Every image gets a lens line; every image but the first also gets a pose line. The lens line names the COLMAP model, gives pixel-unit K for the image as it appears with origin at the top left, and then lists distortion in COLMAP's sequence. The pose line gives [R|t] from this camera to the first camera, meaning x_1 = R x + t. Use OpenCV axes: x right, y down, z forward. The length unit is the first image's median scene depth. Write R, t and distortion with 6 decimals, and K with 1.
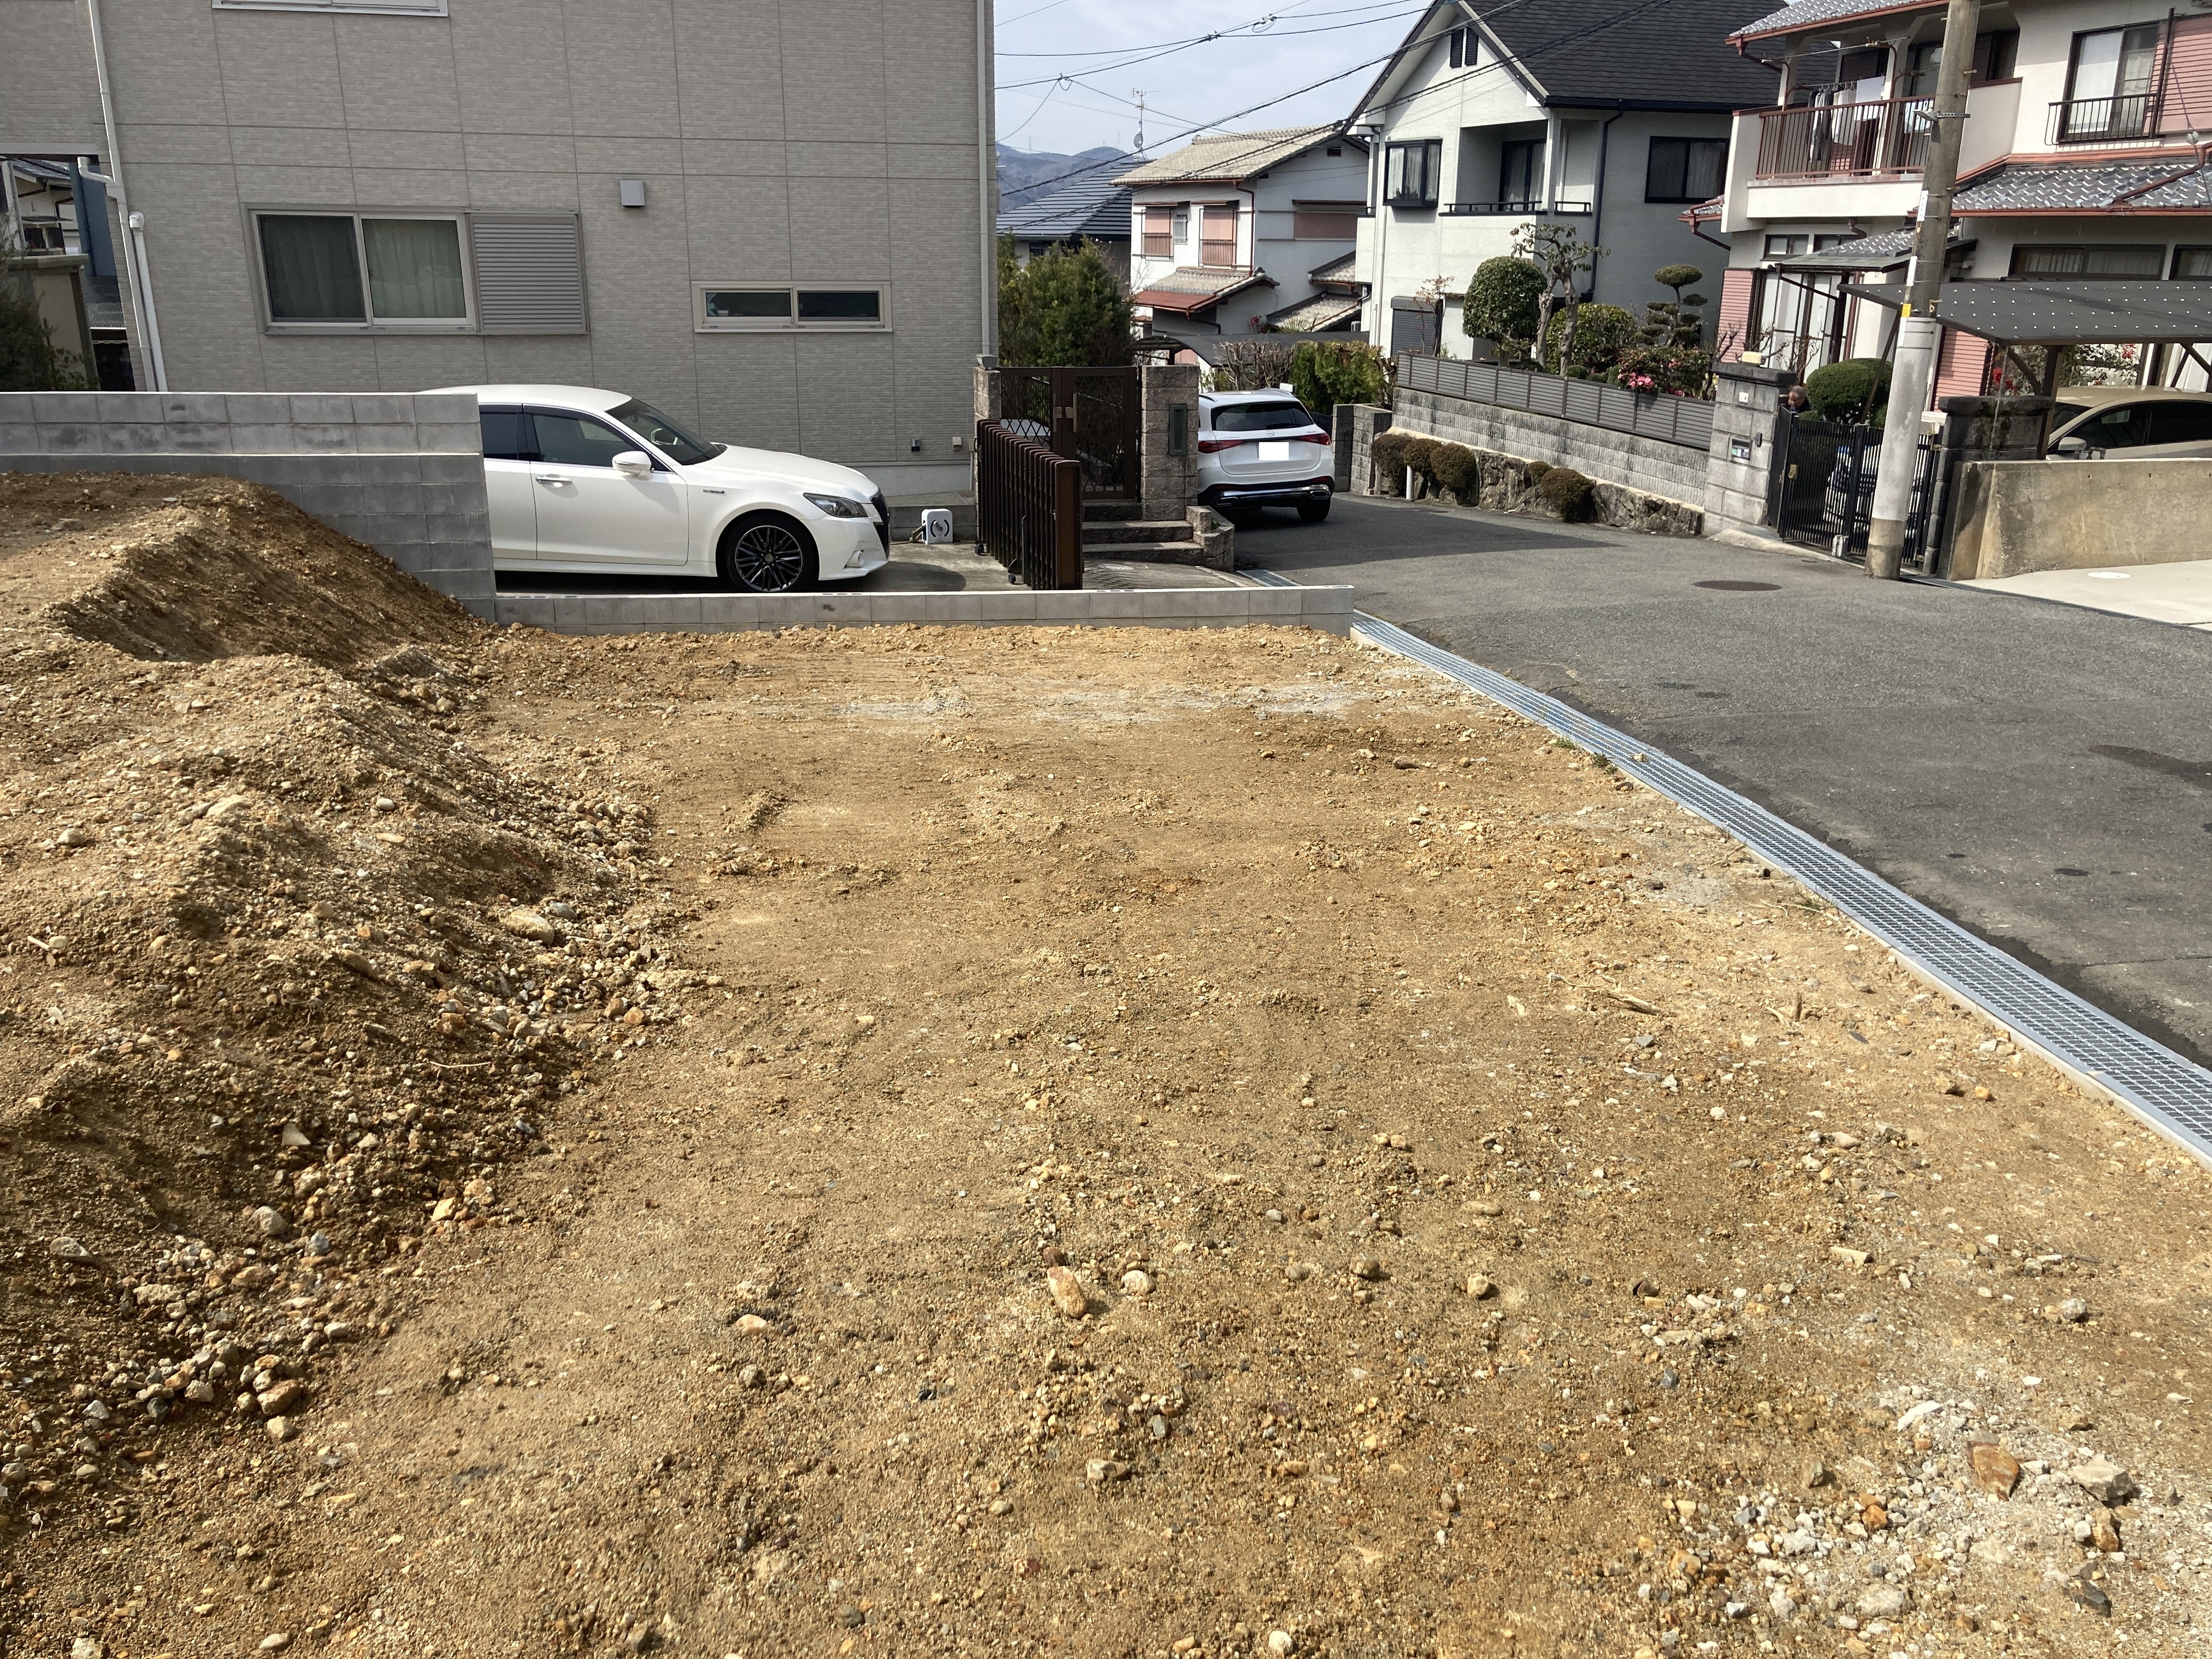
lens RADIAL K [[1810.1, 0, 1120.8], [0, 1810.1, 835.8], [0, 0, 1]] dist [0.046179, -0.058625]
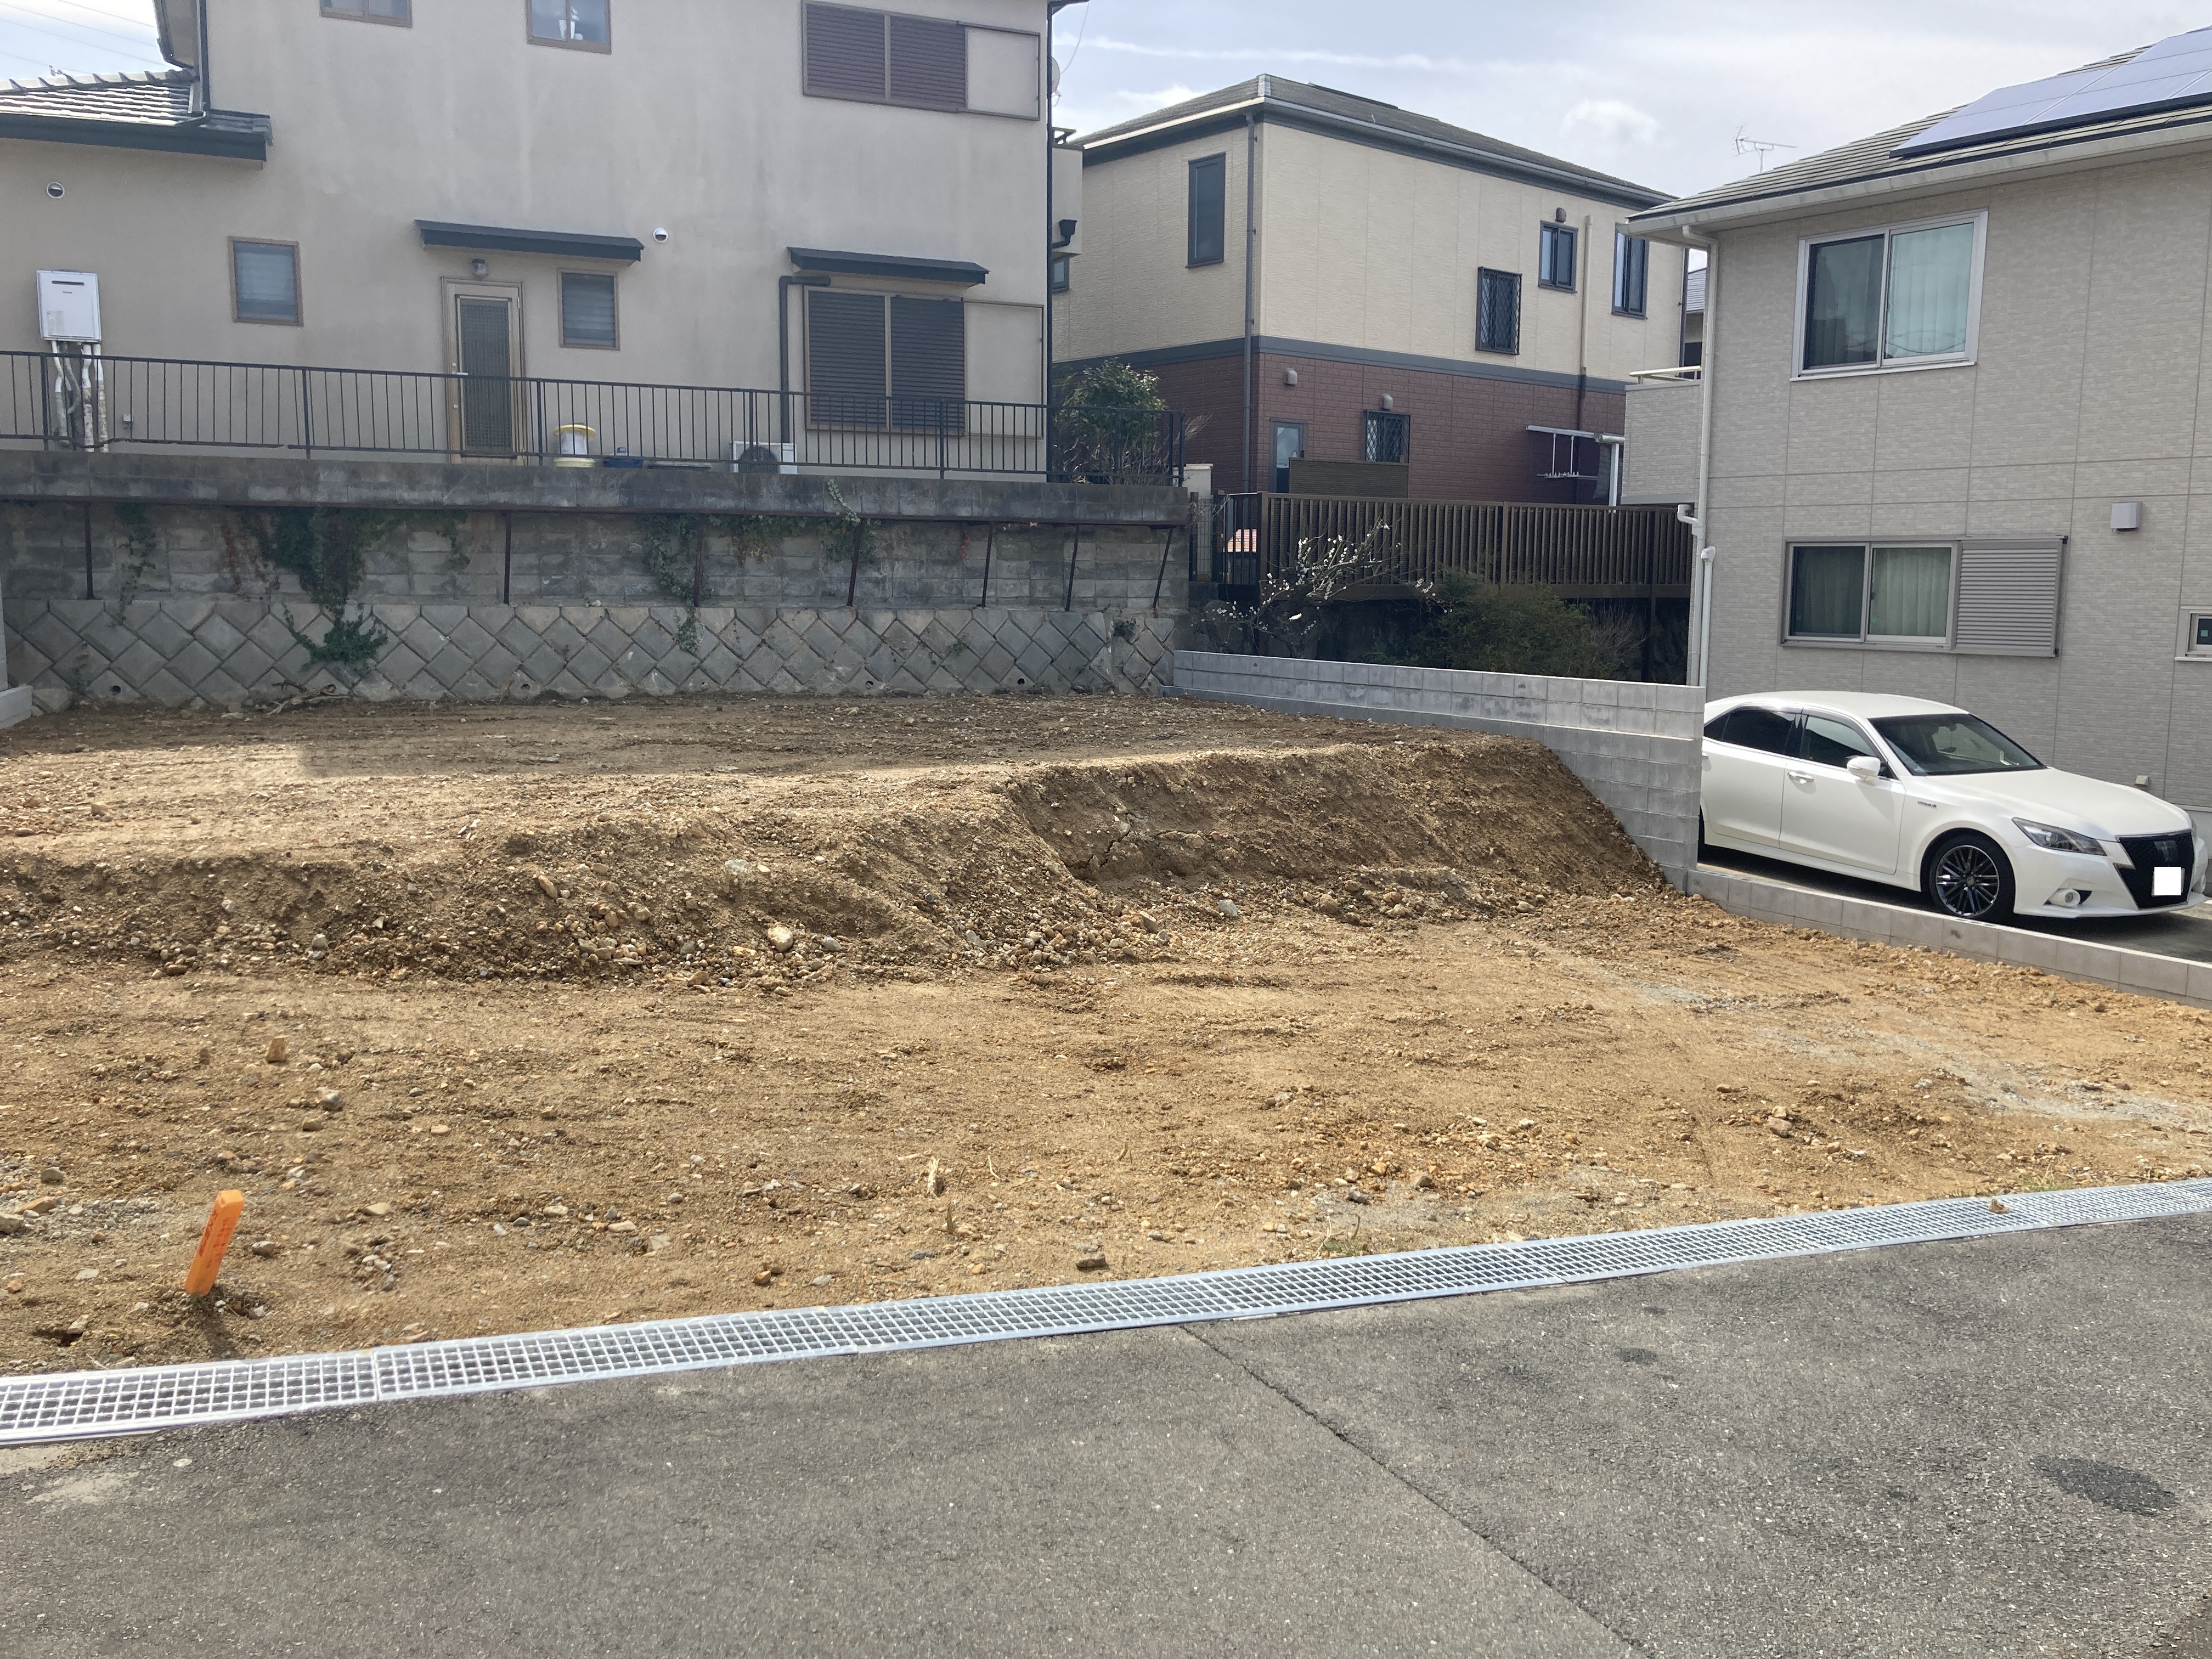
lens RADIAL K [[1810.1, 0, 1134.4], [0, 1810.1, 814.7], [0, 0, 1]] dist [0.046179, -0.058625]
pose [[0.395876, 0.114867, -0.911091, 0.417430], [-0.294560, 0.955603, -0.007510, -0.045005], [0.869779, 0.271344, 0.412136, 0.202569]]
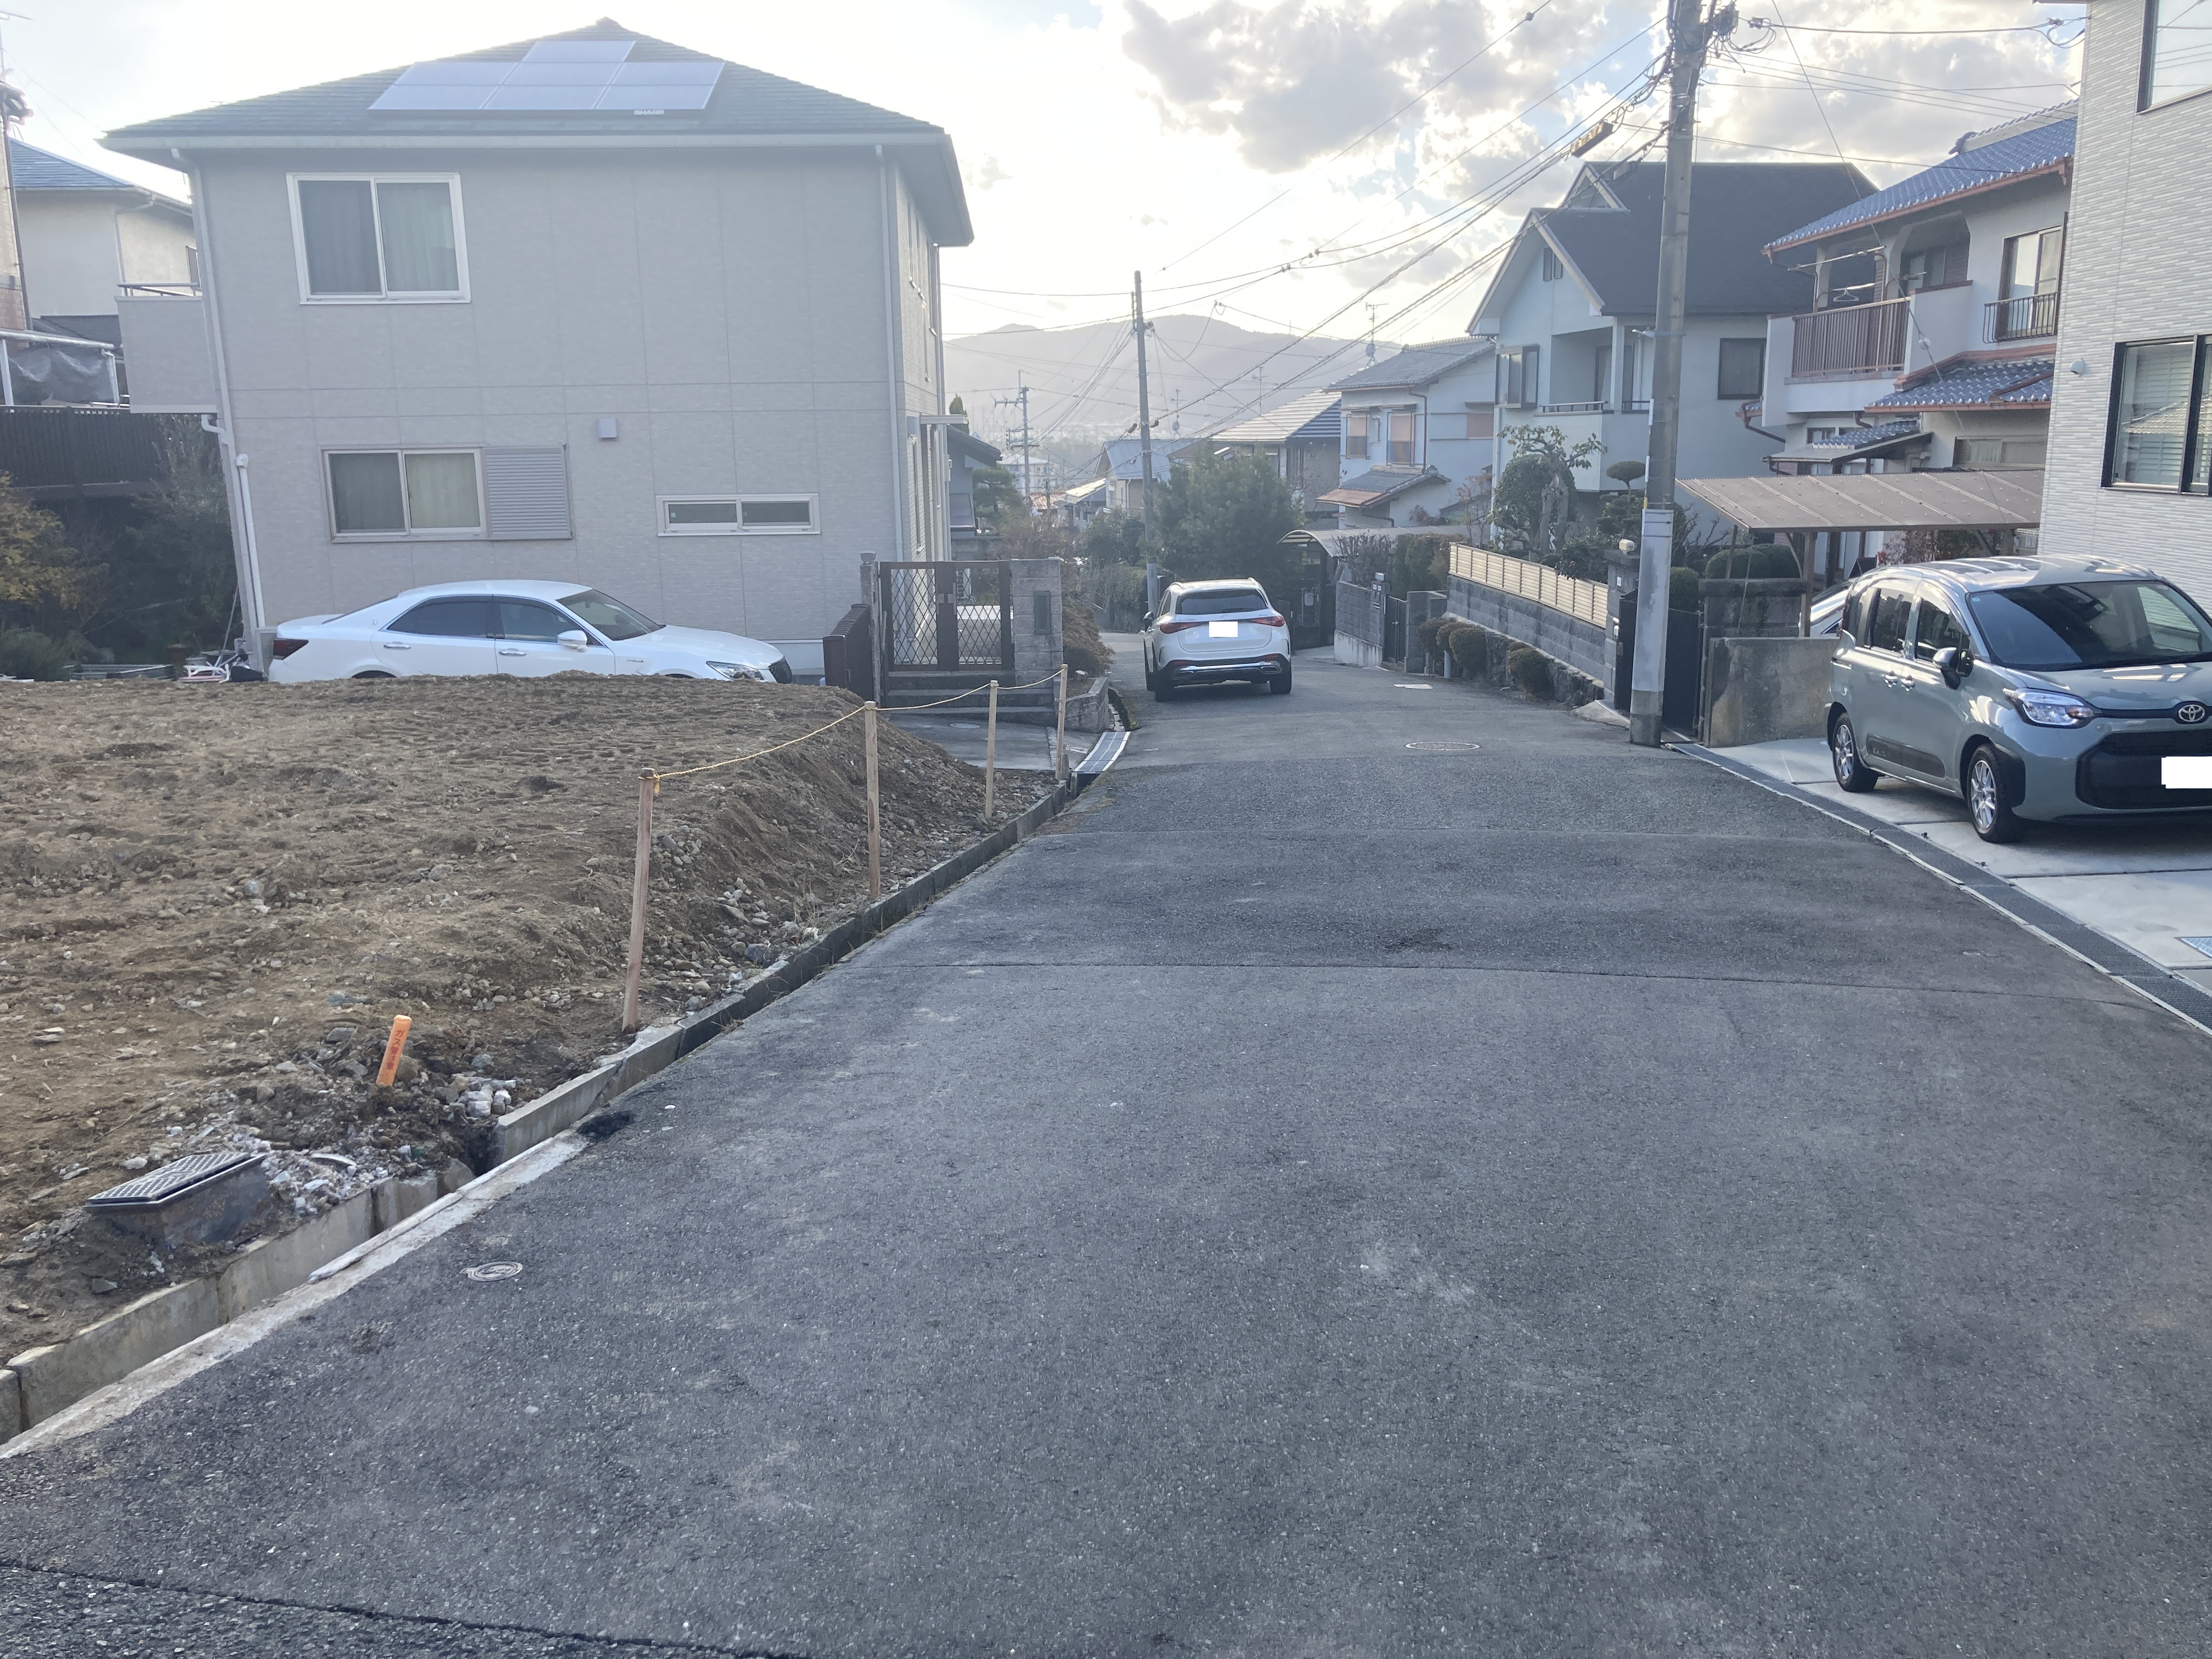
lens RADIAL K [[1810.1, 0, 1115.6], [0, 1810.1, 833.9], [0, 0, 1]] dist [0.046179, -0.058625]
pose [[0.976221, 0.022097, -0.215647, 0.353054], [-0.044156, 0.994205, -0.098018, 0.032290], [0.212231, 0.105210, 0.971539, -0.114168]]
